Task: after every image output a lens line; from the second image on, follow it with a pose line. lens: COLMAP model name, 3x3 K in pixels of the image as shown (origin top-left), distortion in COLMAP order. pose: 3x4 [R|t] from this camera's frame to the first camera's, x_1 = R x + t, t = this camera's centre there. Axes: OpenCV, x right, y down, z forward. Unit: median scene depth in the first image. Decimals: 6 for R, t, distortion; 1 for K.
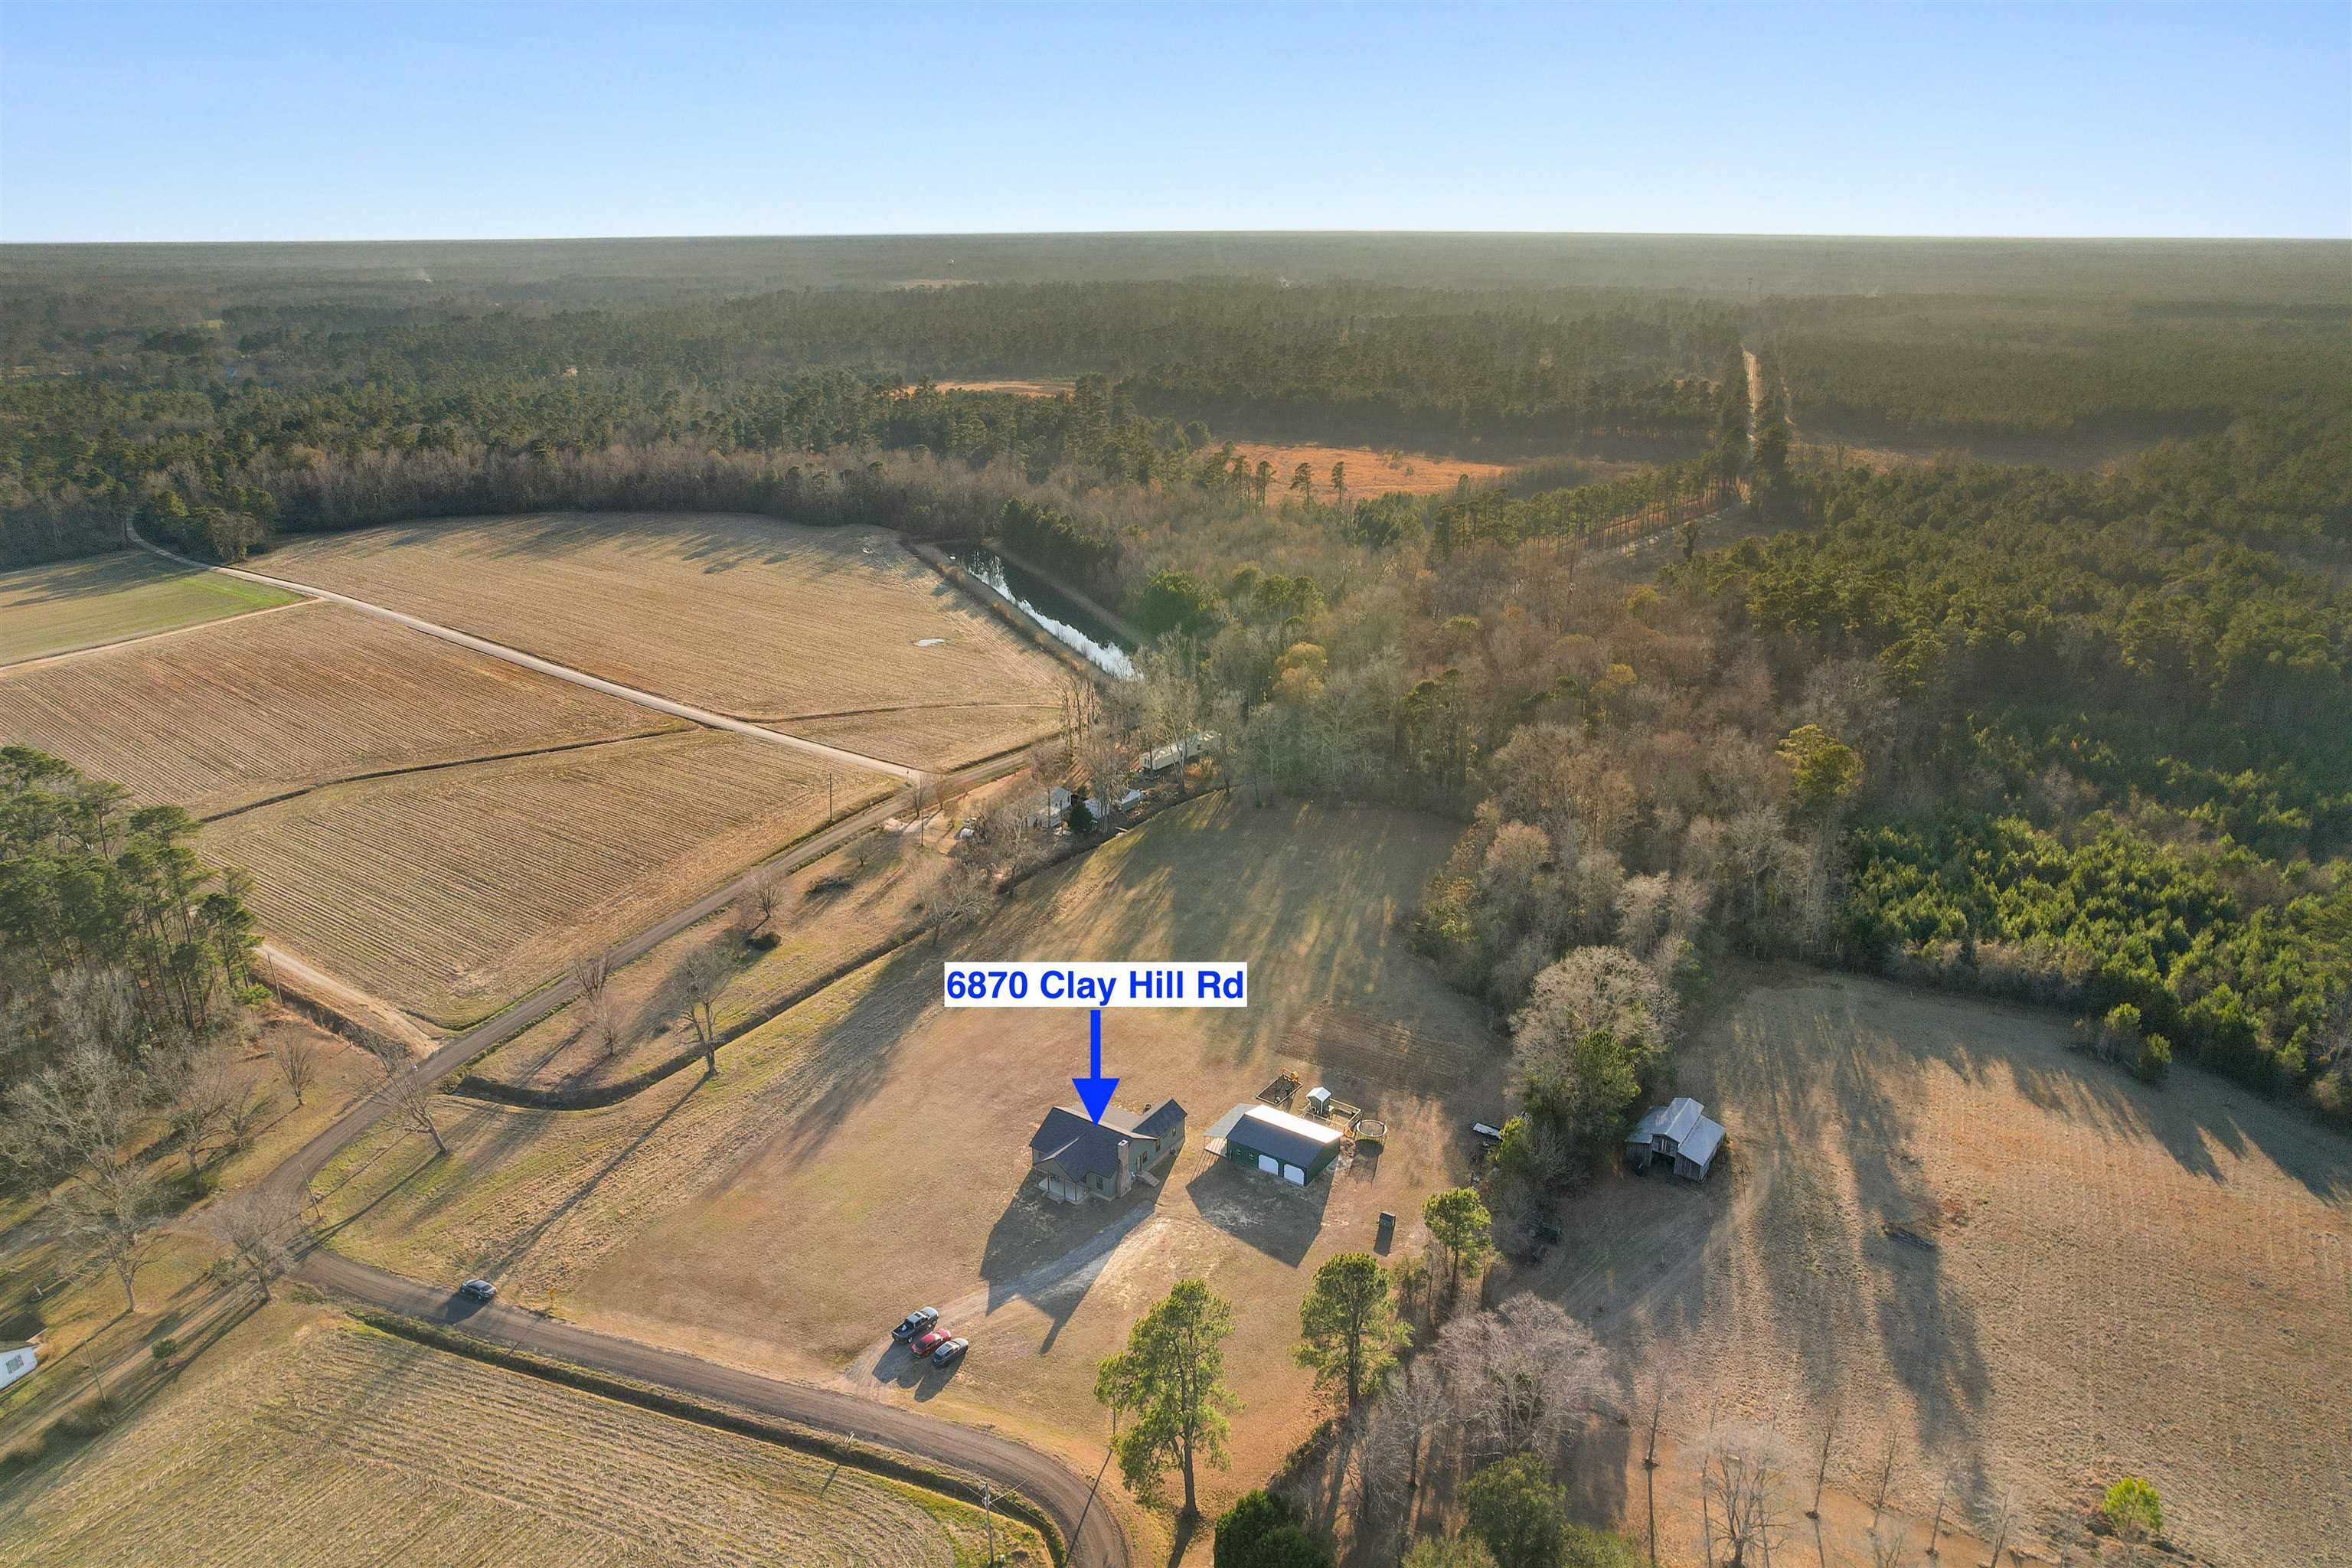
lens RADIAL K [[1586.8, 0, 1191.8], [0, 1586.8, 785.5], [0, 0, 1]] dist [-0.060313, 0.032079]
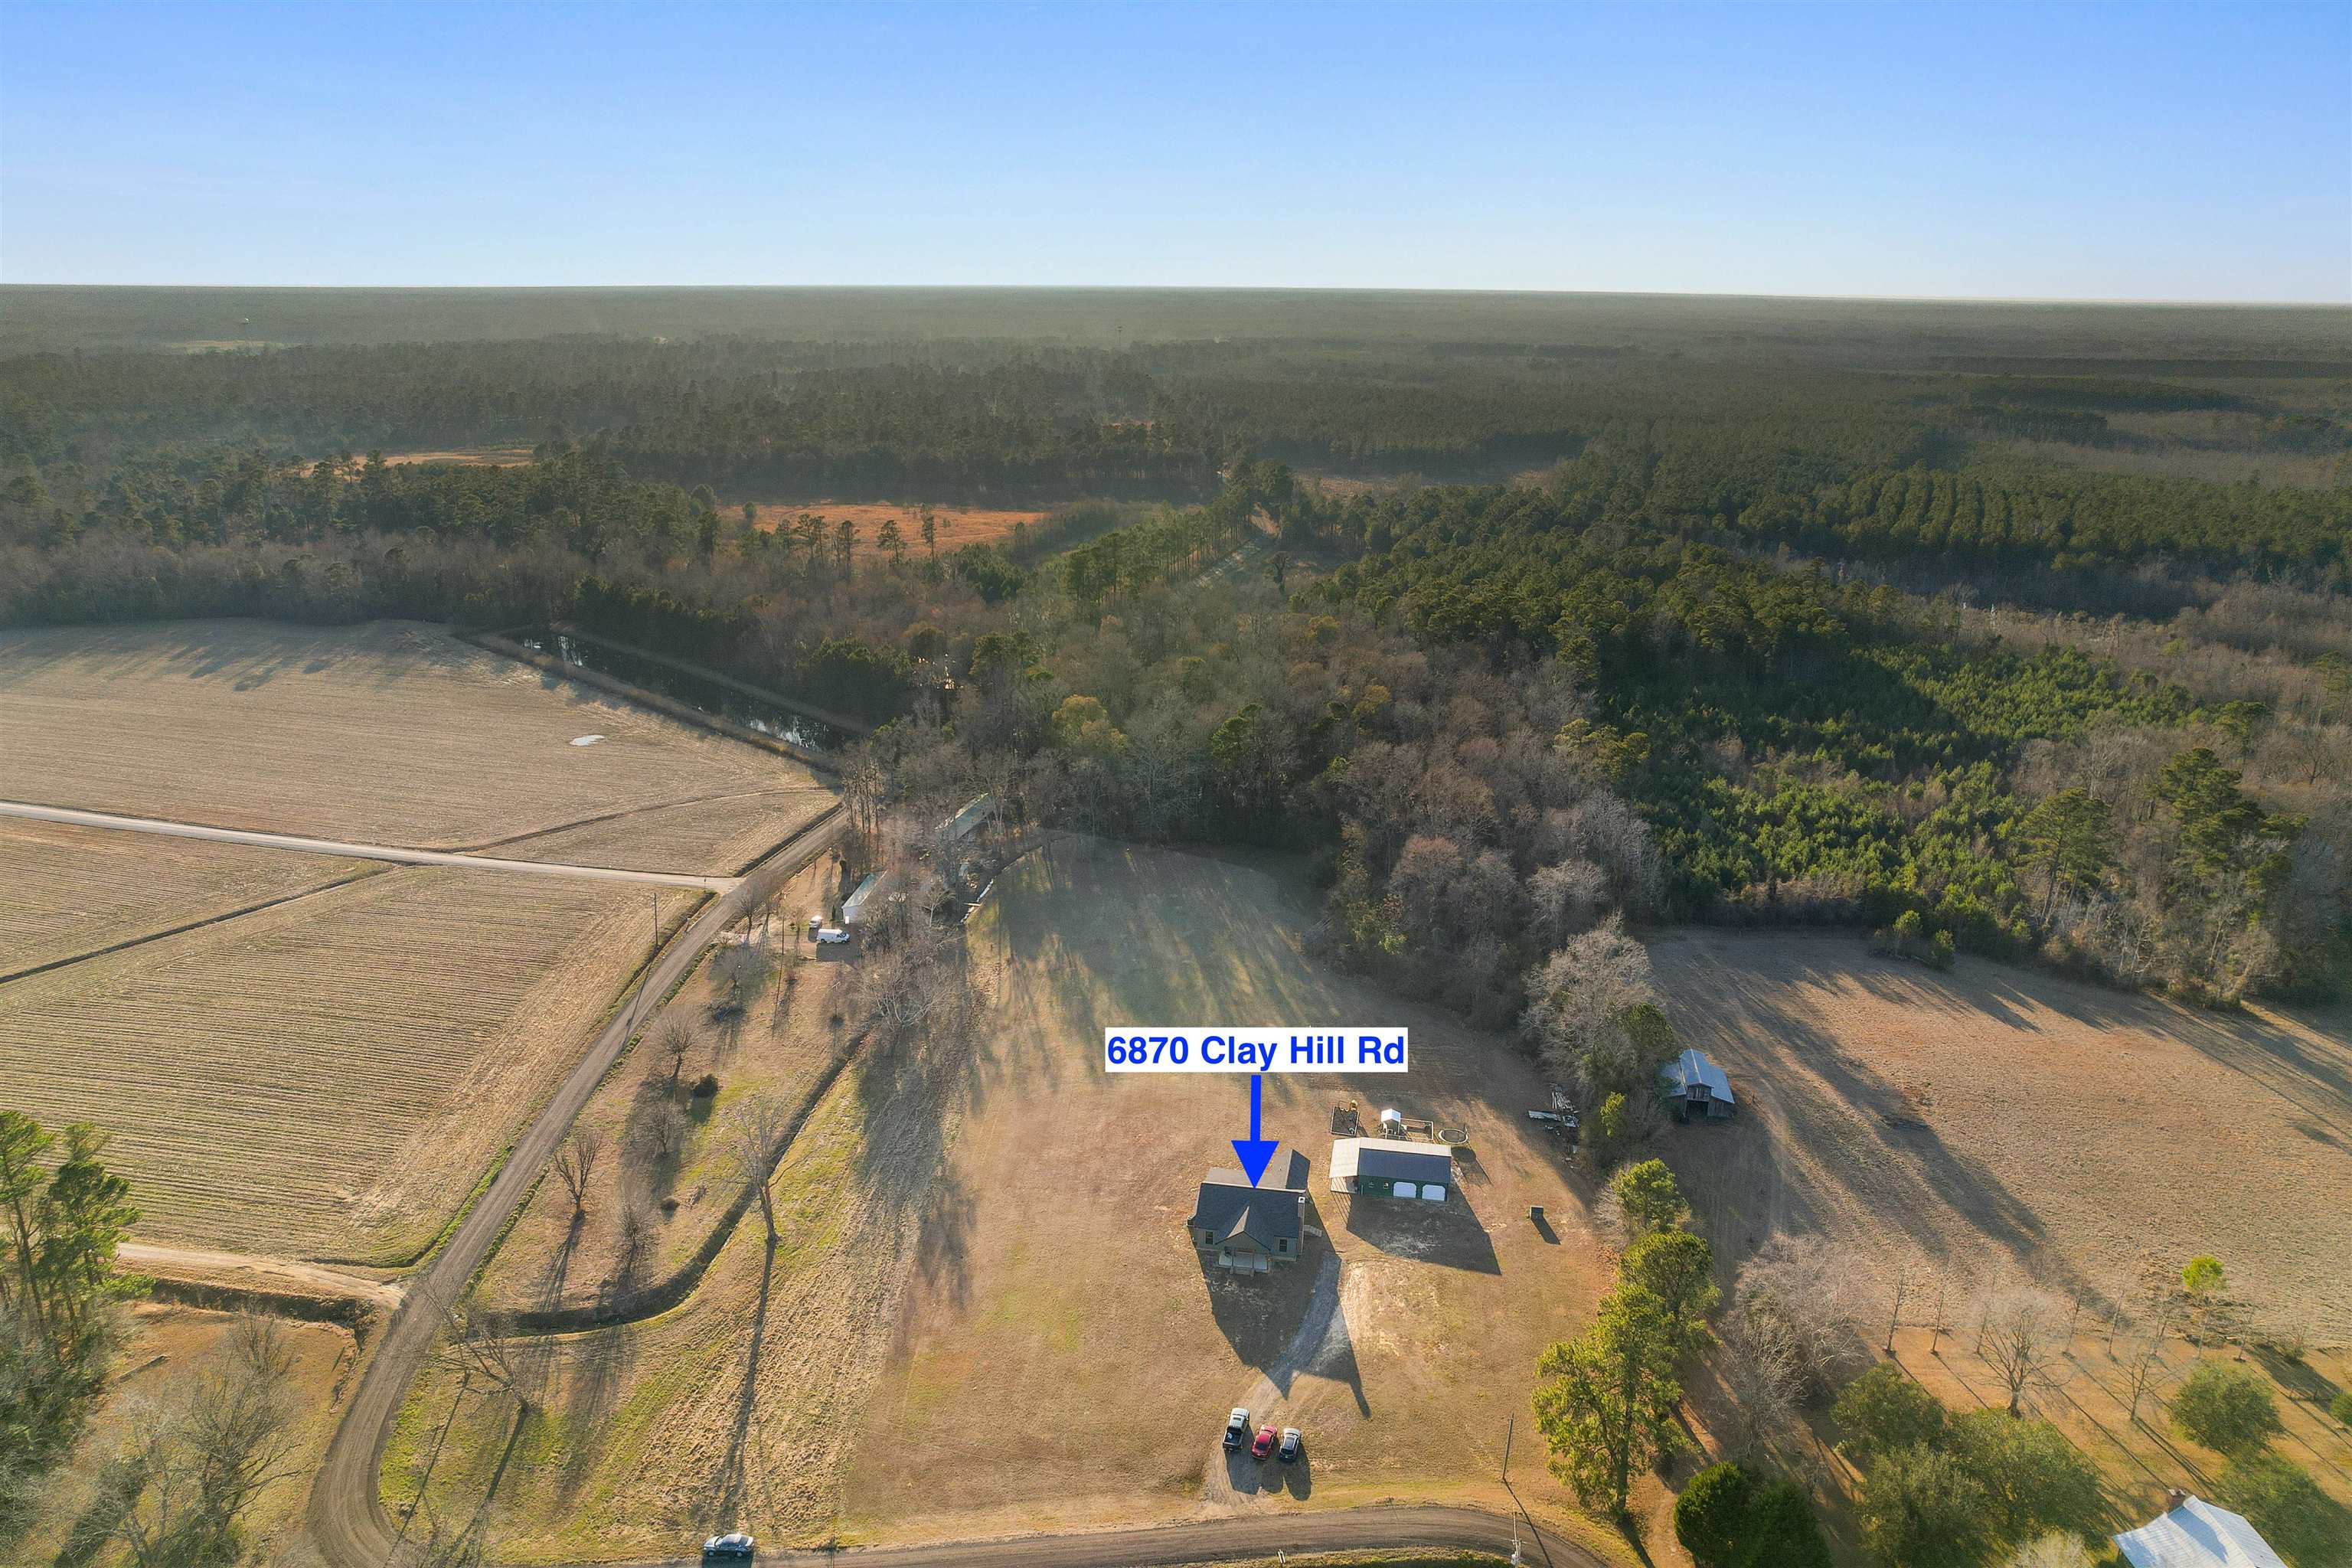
lens RADIAL K [[1527.5, 0, 1209.4], [0, 1527.5, 833.1], [0, 0, 1]] dist [-0.088169, 0.083013]
pose [[0.904360, -0.137316, 0.404076, -0.384151], [0.133478, 0.990330, 0.037807, -0.042231], [-0.405360, 0.019744, 0.913944, 0.115156]]
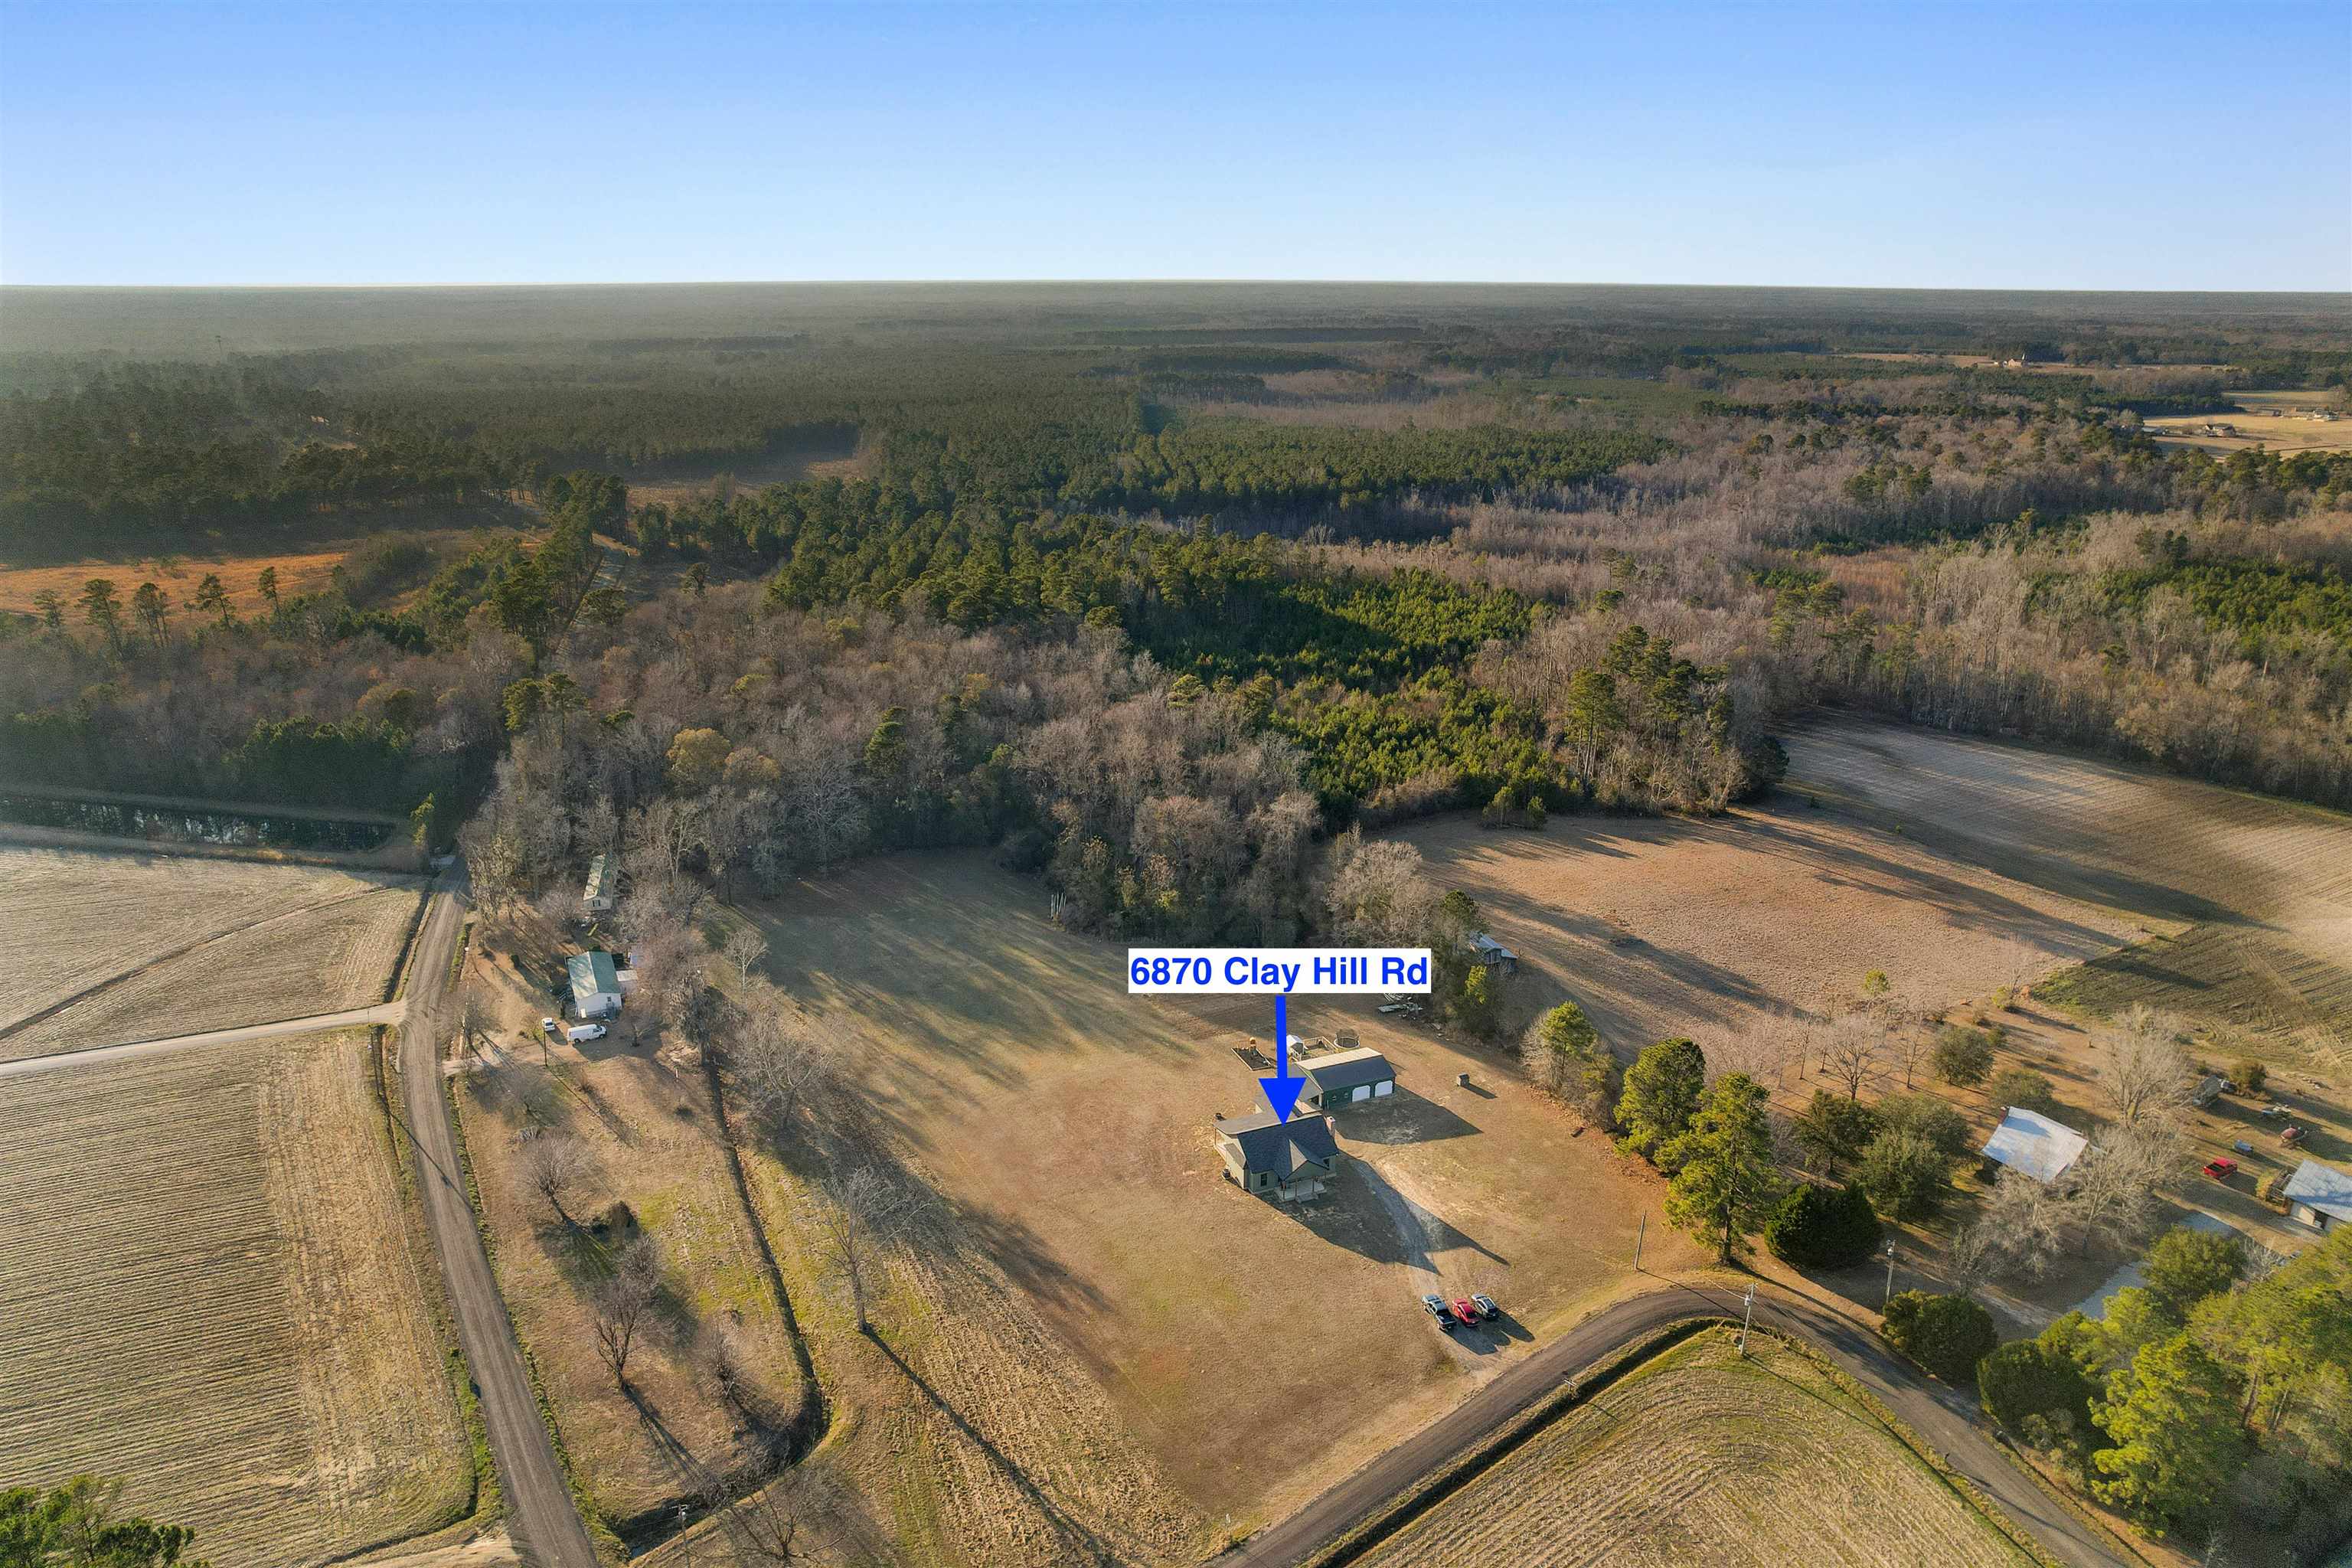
lens RADIAL K [[1527.5, 0, 1209.4], [0, 1527.5, 833.1], [0, 0, 1]] dist [-0.088169, 0.083013]
pose [[0.533210, -0.289340, 0.794965, -0.736437], [0.279804, 0.947125, 0.157047, -0.129227], [-0.798371, 0.138696, 0.585975, 0.355129]]
